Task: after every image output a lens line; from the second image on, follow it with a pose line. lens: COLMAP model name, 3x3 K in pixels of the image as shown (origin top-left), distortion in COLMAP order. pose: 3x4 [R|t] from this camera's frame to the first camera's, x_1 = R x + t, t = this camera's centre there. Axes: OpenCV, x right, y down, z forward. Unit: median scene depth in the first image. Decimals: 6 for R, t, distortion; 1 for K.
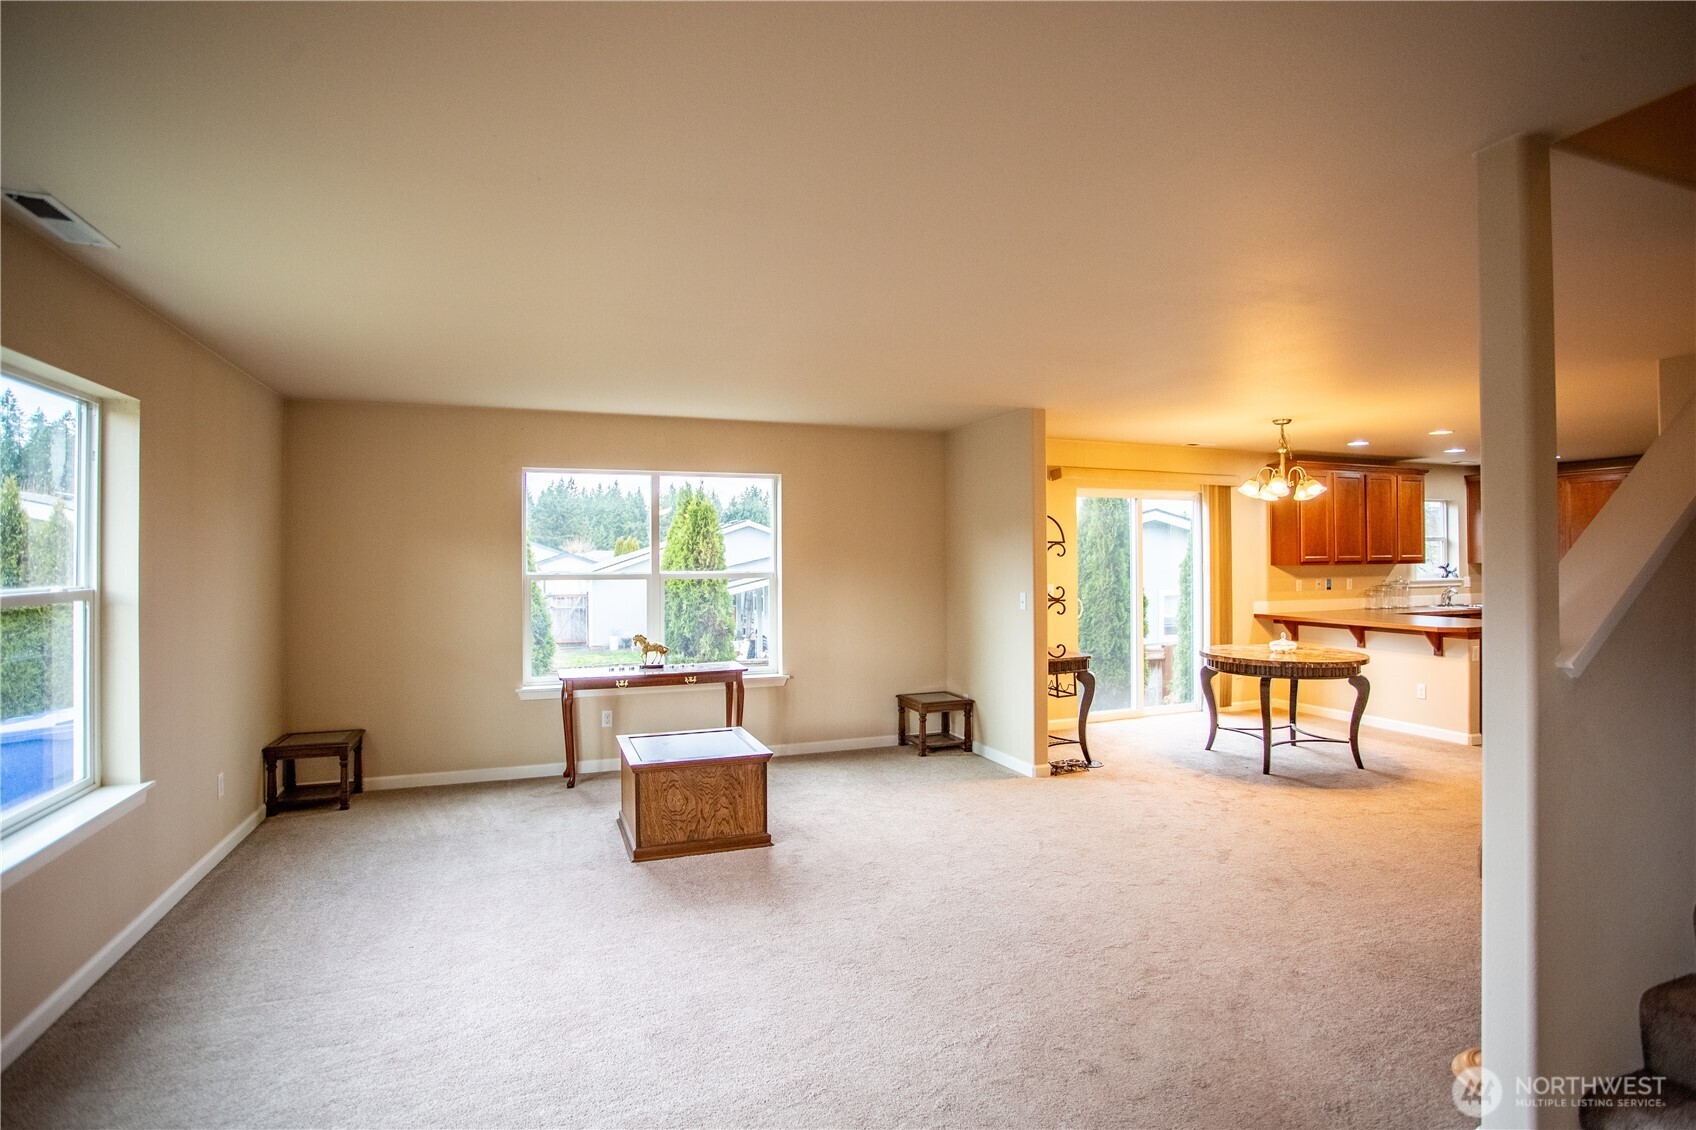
lens RADIAL K [[831.3, 0, 843.4], [0, 831.3, 550.2], [0, 0, 1]] dist [-0.067873, 0.041632]
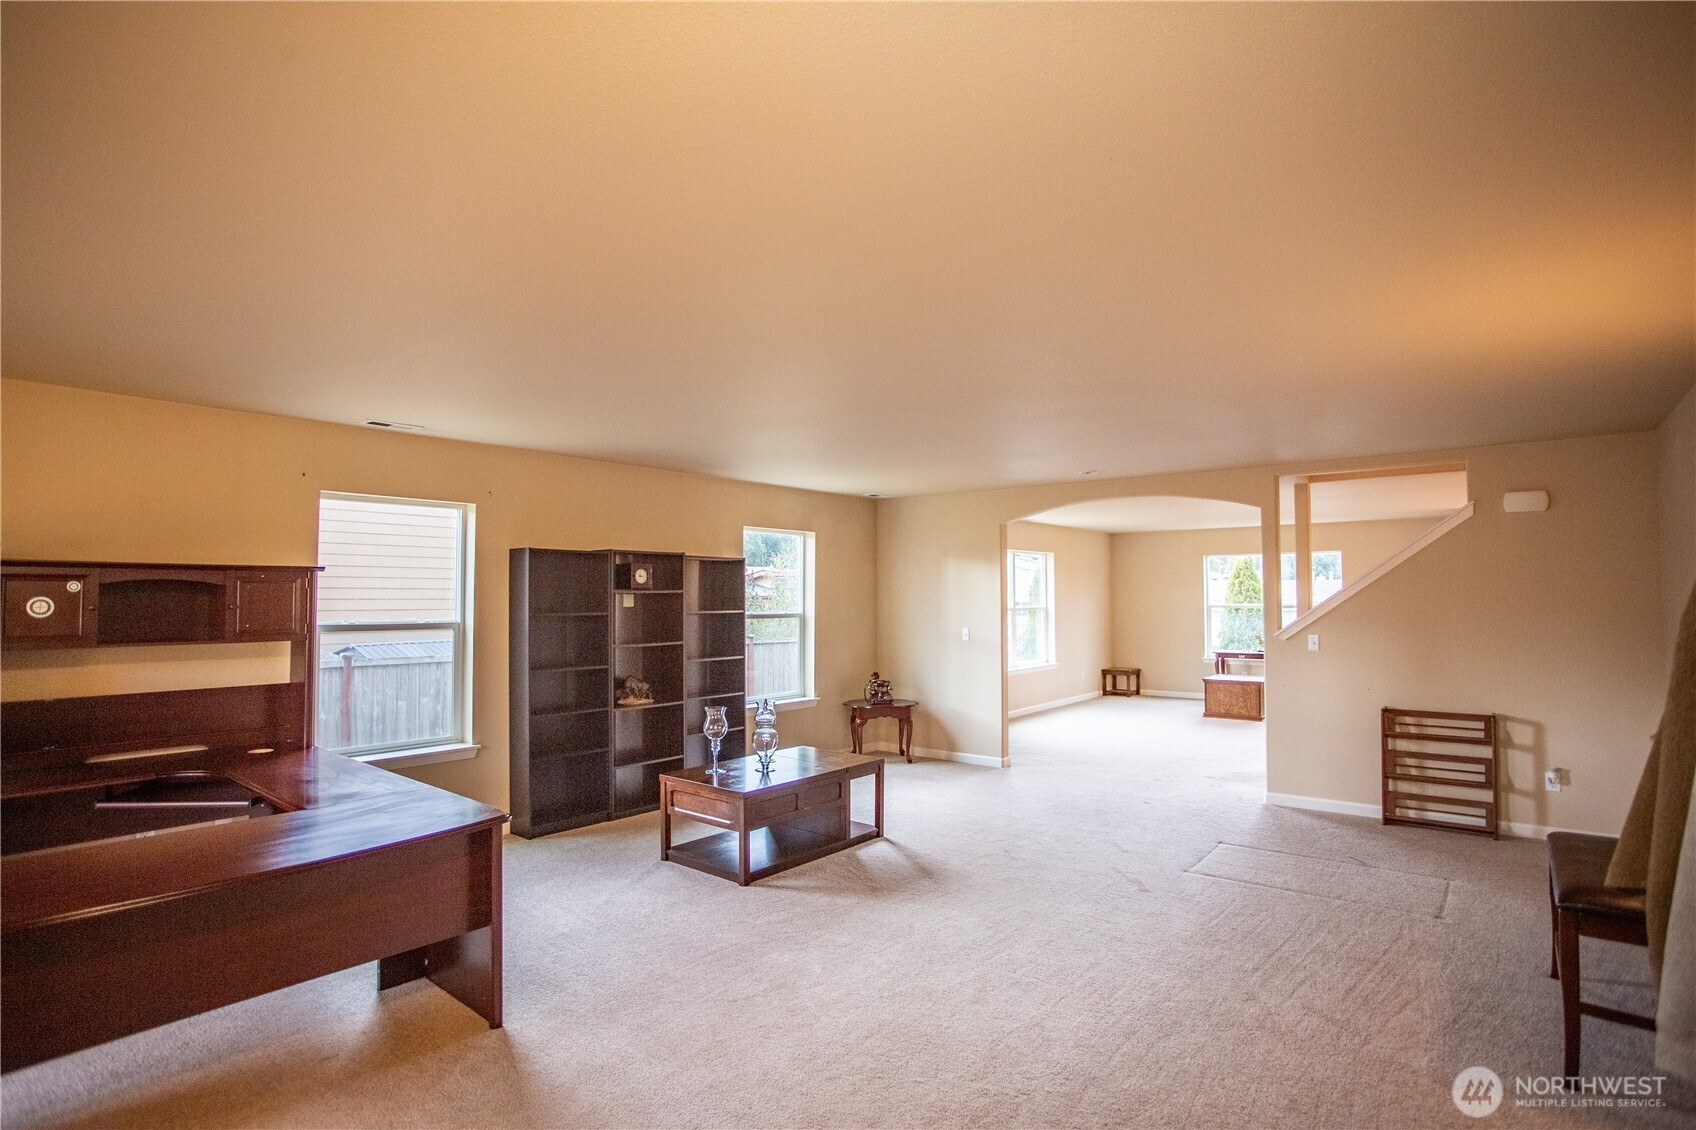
lens RADIAL K [[853.1, 0, 884.3], [0, 853.1, 568.9], [0, 0, 1]] dist [-0.069669, 0.039989]
pose [[0.525776, -0.023000, -0.850312, 0.996583], [0.010836, 0.999734, -0.020341, -0.023487], [0.850554, 0.001481, 0.525886, -0.827206]]
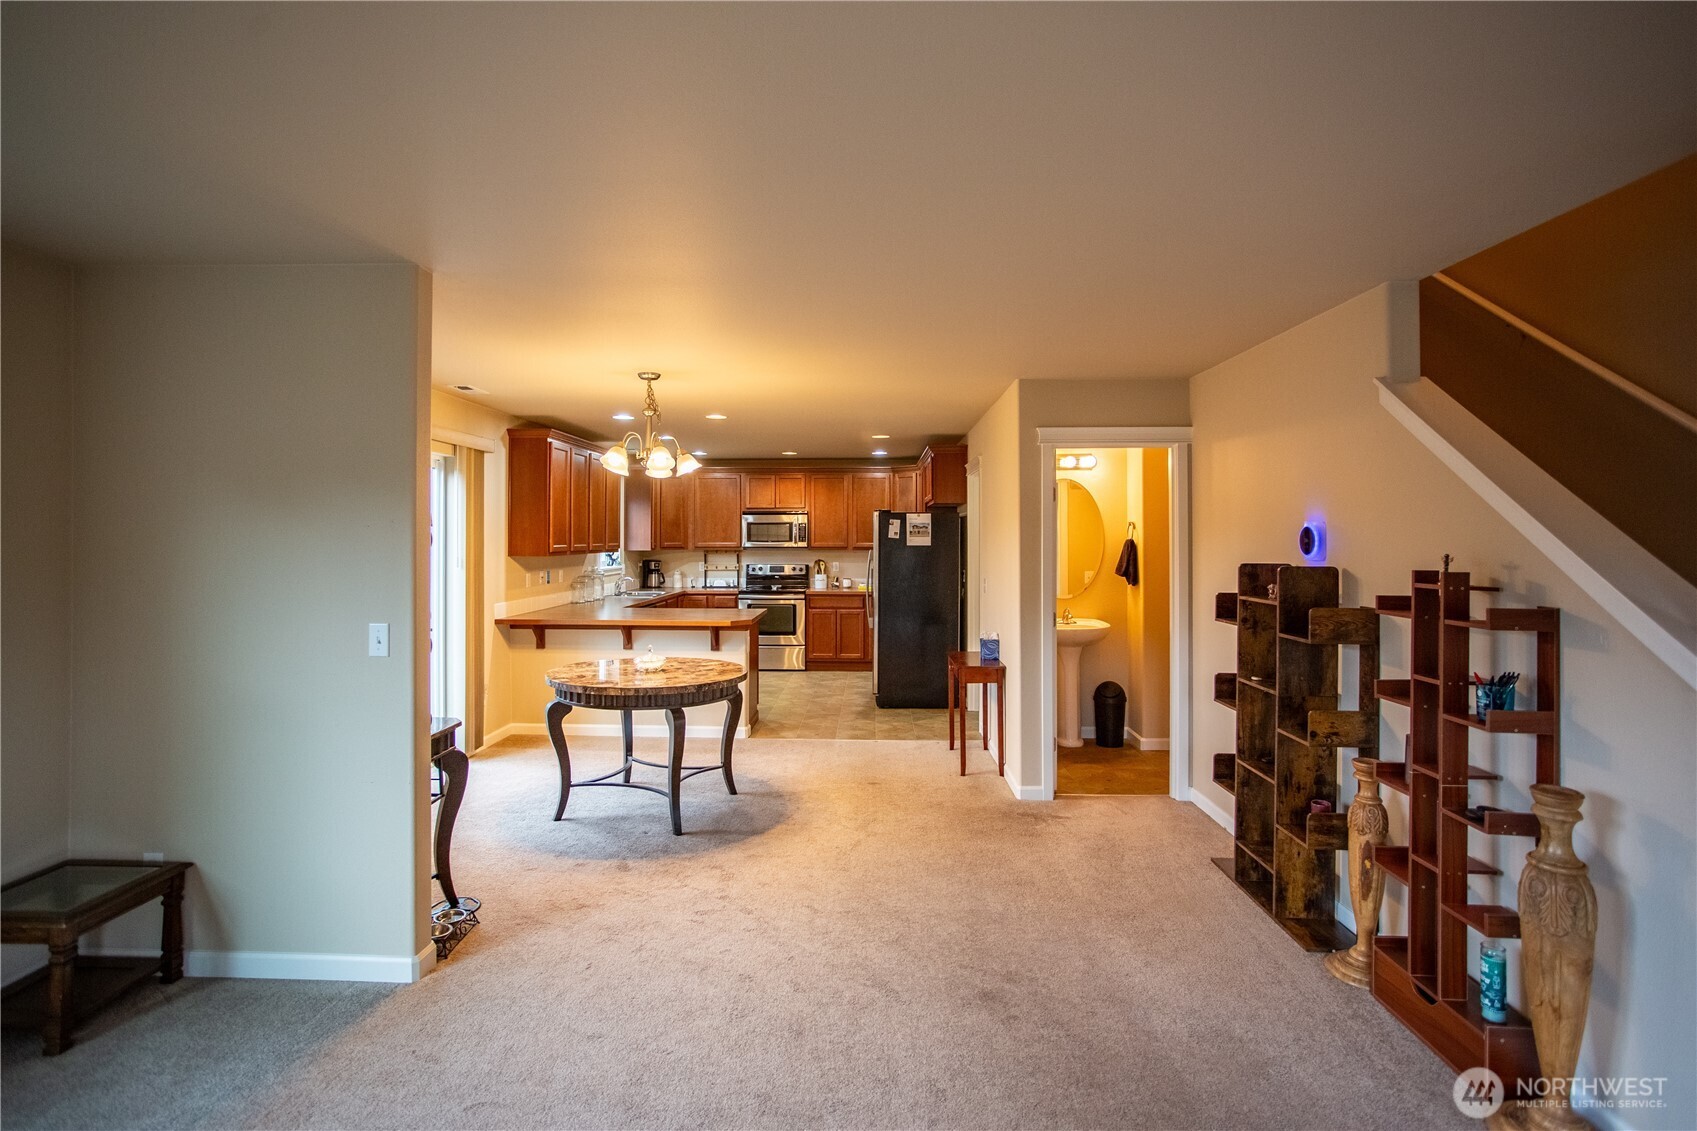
lens RADIAL K [[831.7, 0, 843.9], [0, 831.7, 550.7], [0, 0, 1]] dist [-0.067873, 0.041632]
pose [[0.385421, -0.006068, 0.922721, -0.114751], [-0.013968, 0.999825, 0.012409, -0.002137], [-0.922635, -0.017672, 0.385269, 0.494636]]
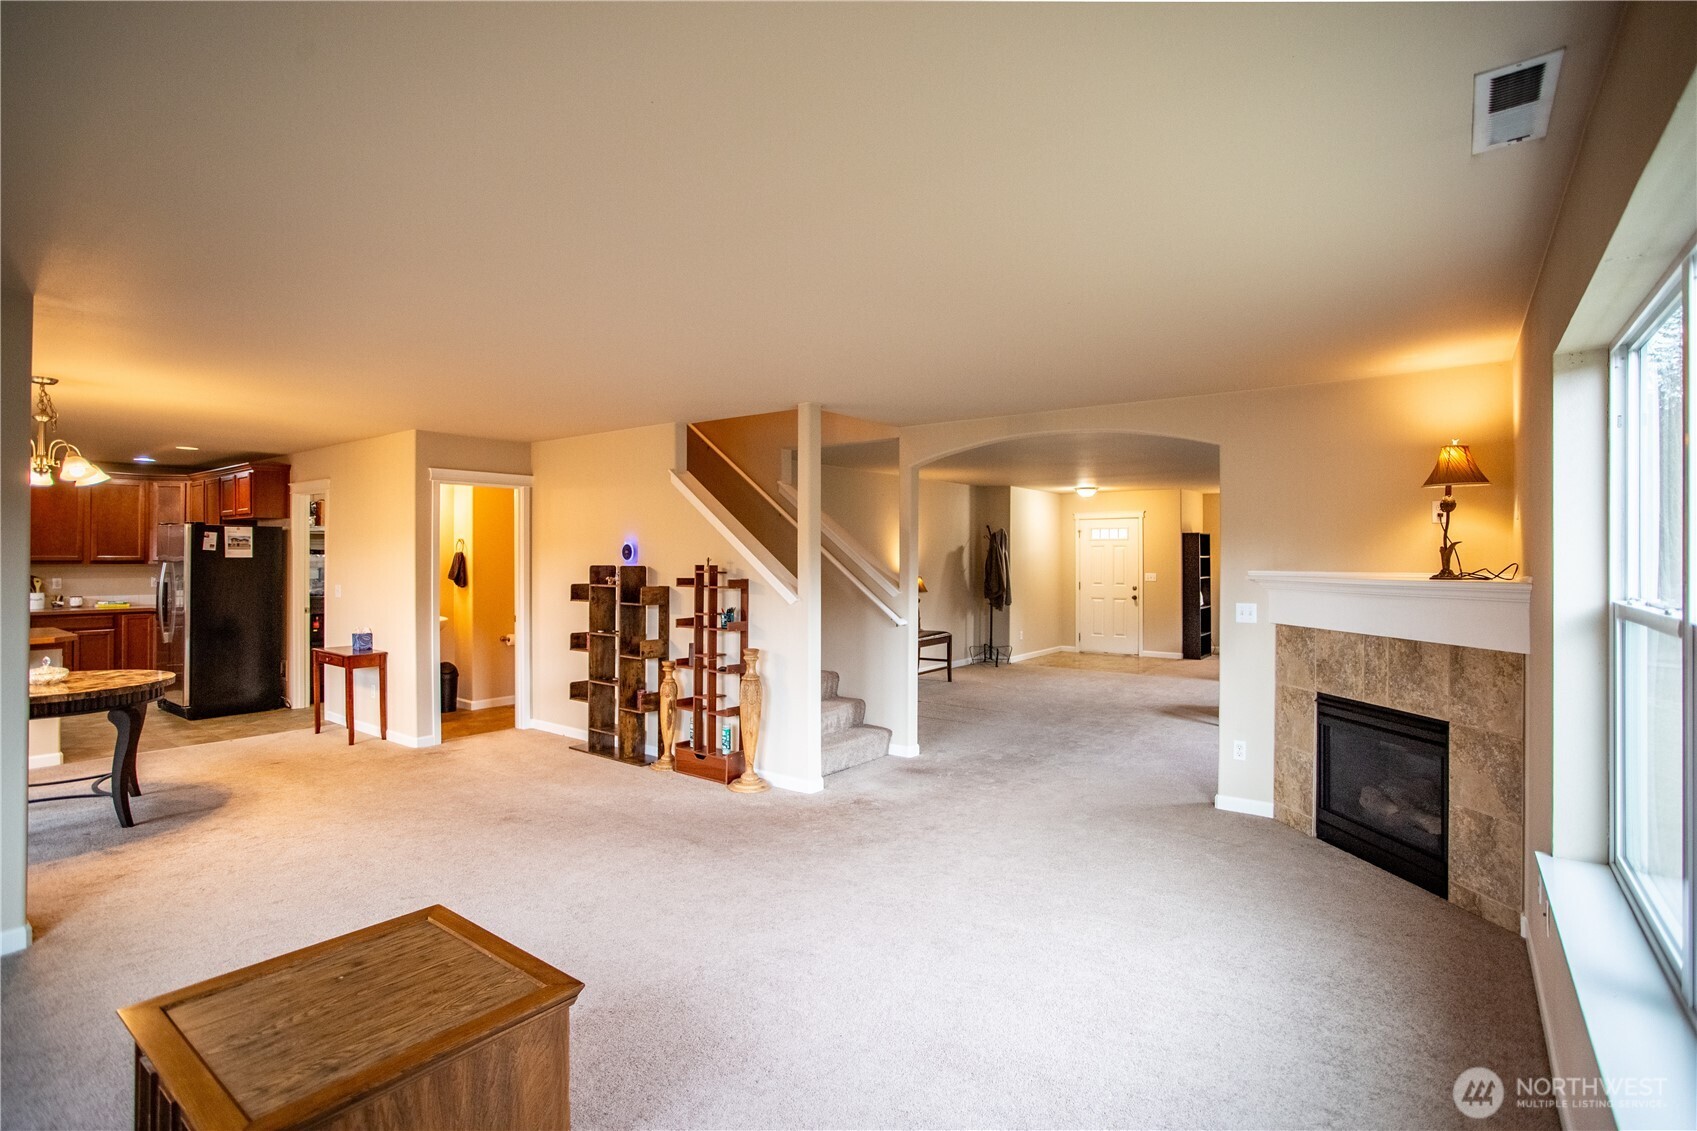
lens RADIAL K [[831.7, 0, 843.9], [0, 831.7, 550.7], [0, 0, 1]] dist [-0.067873, 0.041632]
pose [[-0.528550, 0.010712, 0.848835, -0.508012], [-0.008140, 0.999810, -0.017686, 0.008032], [-0.848863, -0.016258, -0.528362, 0.742105]]
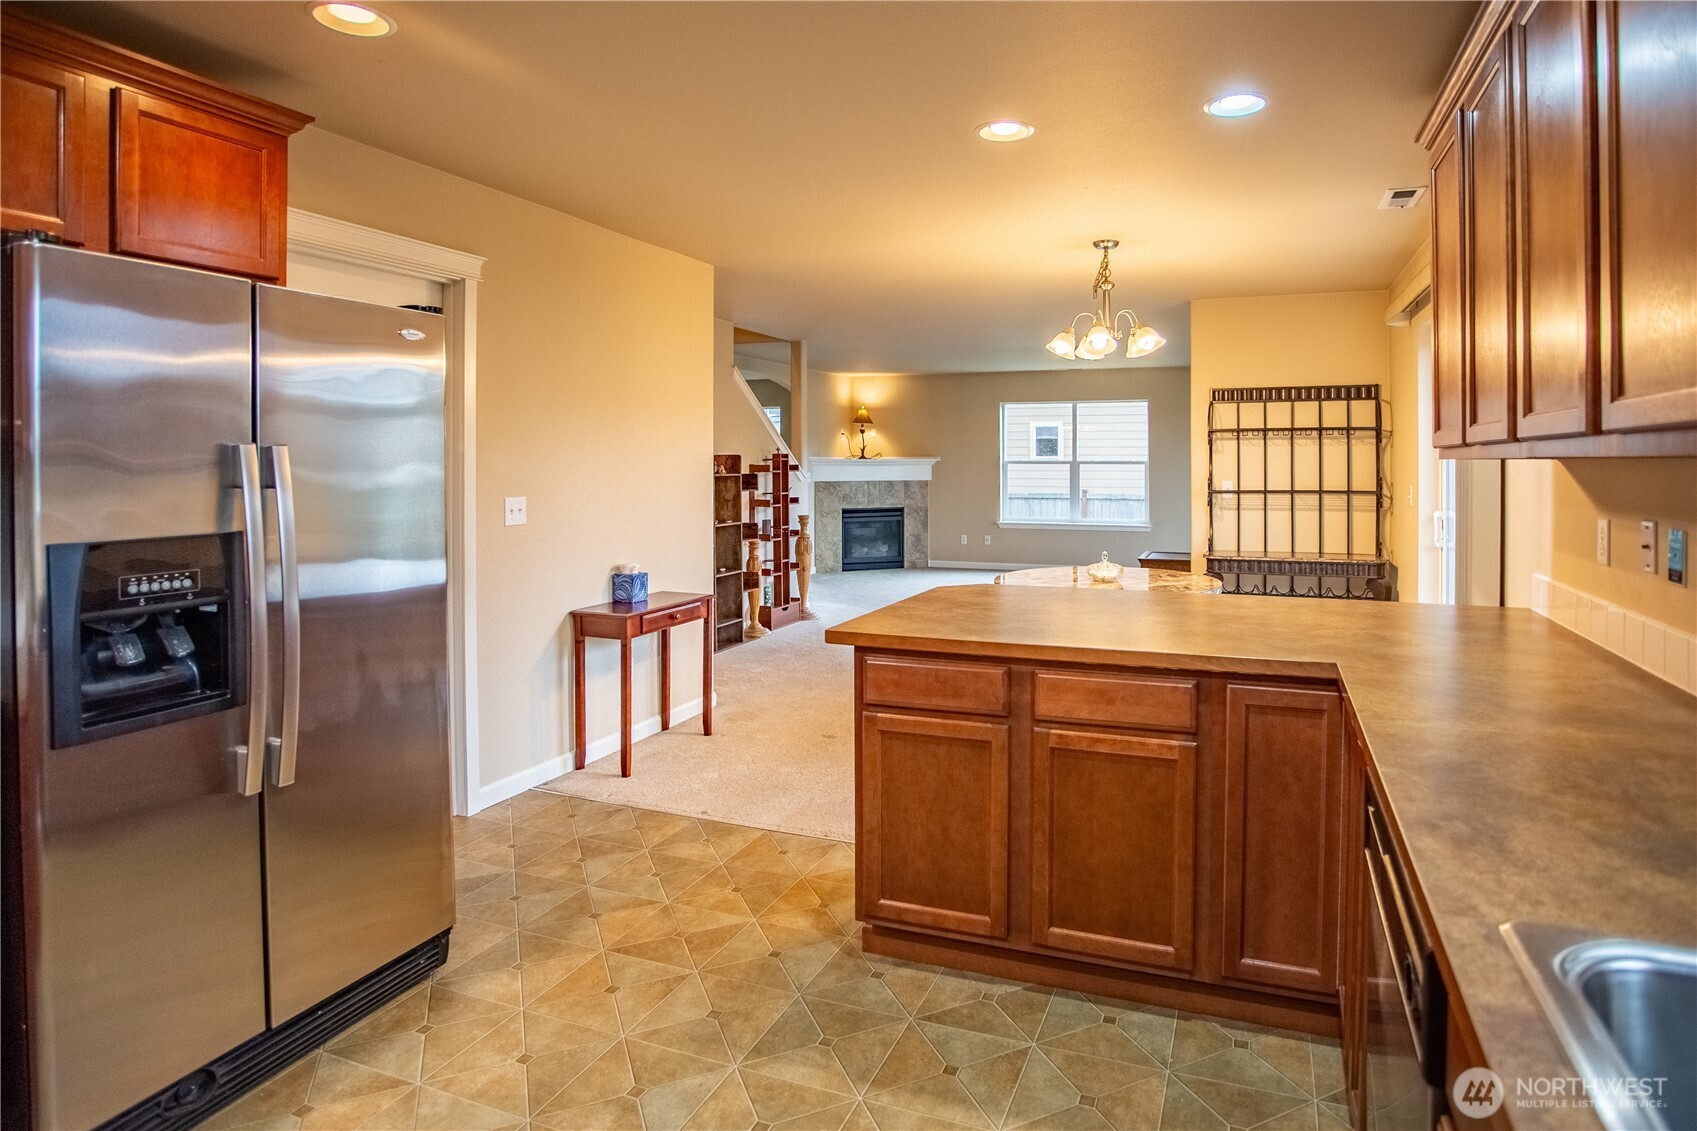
lens RADIAL K [[919.9, 0, 932.8], [0, 919.9, 465.5], [0, 0, 1]] dist [-0.056217, 0.021214]
pose [[-0.641343, 0.010478, -0.767182, 1.247044], [0.011320, 0.999927, 0.004193, 0.022810], [0.767170, -0.005996, -0.641415, 1.368535]]
